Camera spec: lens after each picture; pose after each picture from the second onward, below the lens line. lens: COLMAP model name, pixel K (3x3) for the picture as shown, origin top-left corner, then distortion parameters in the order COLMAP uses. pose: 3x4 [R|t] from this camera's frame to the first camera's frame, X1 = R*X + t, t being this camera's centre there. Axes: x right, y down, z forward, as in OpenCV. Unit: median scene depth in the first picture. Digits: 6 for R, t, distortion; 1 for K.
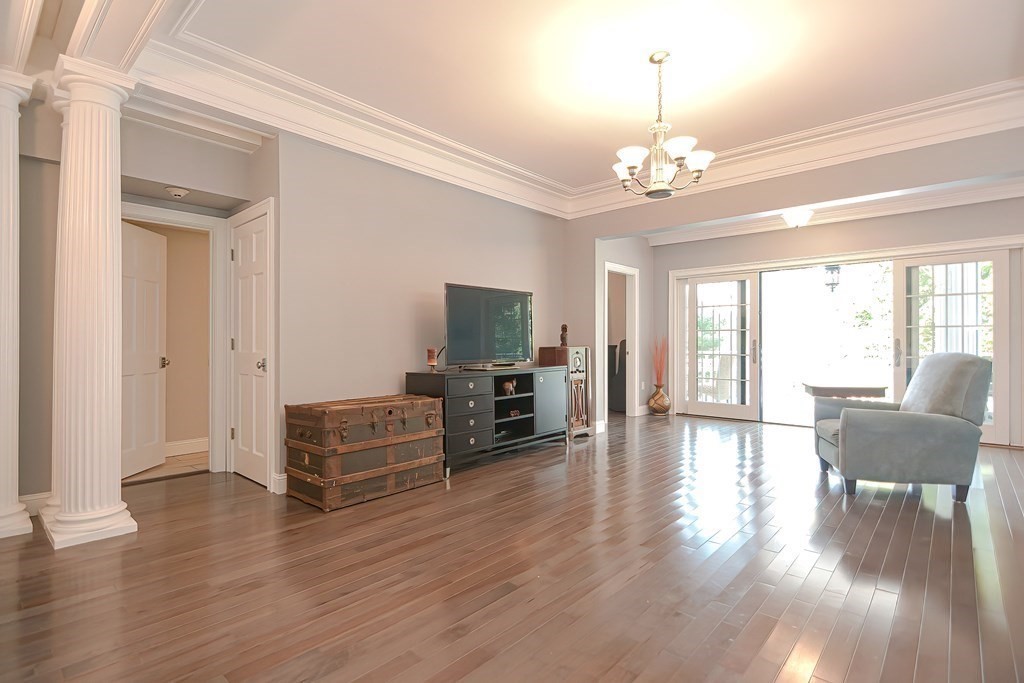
lens RADIAL K [[505.5, 0, 491.8], [0, 505.5, 344.6], [0, 0, 1]] dist [-0.014503, -0.002780]
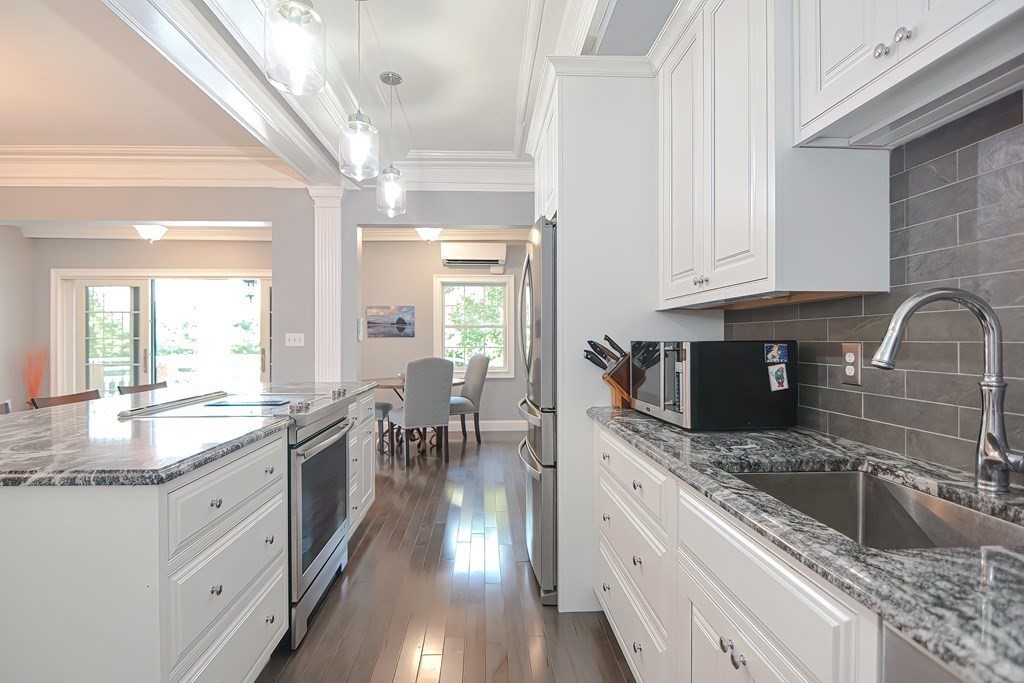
lens RADIAL K [[497.7, 0, 513.5], [0, 497.7, 337.9], [0, 0, 1]] dist [-0.002357, -0.007781]
pose [[0.689393, 0.005405, 0.724368, 0.544855], [-0.001457, 0.999980, -0.006075, -0.043431], [-0.724386, 0.003132, 0.689387, -0.318964]]
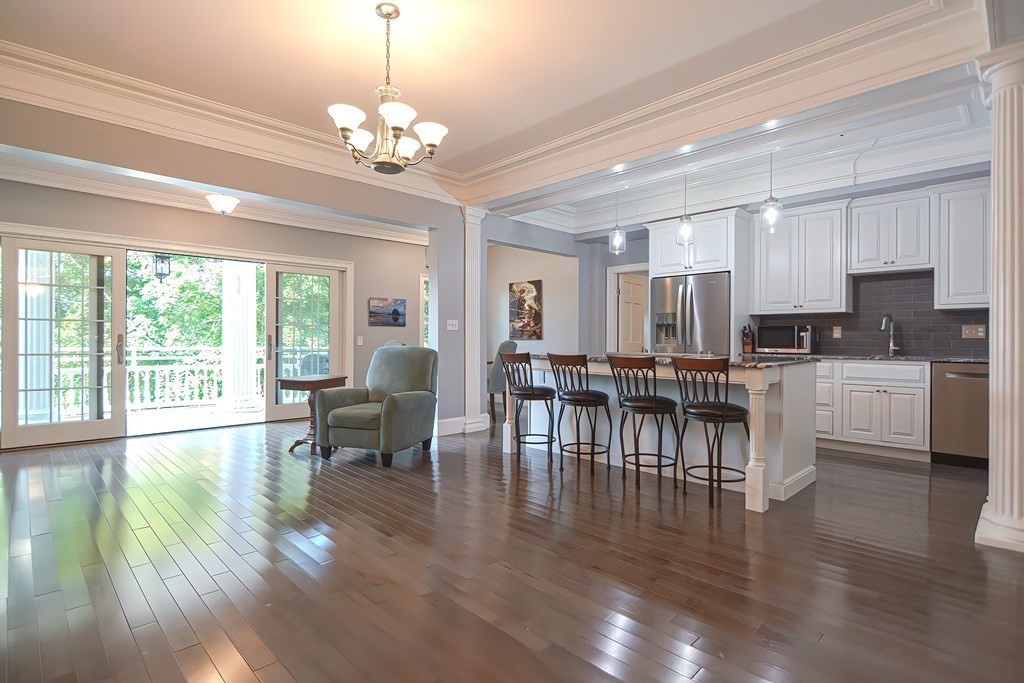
lens RADIAL K [[497.7, 0, 516.7], [0, 497.7, 334.1], [0, 0, 1]] dist [-0.002357, -0.007781]
pose [[0.015792, 0.013992, 0.999777, -0.416401], [-0.002202, 0.999900, -0.013959, 0.001538], [-0.999873, -0.001981, 0.015822, 0.630741]]
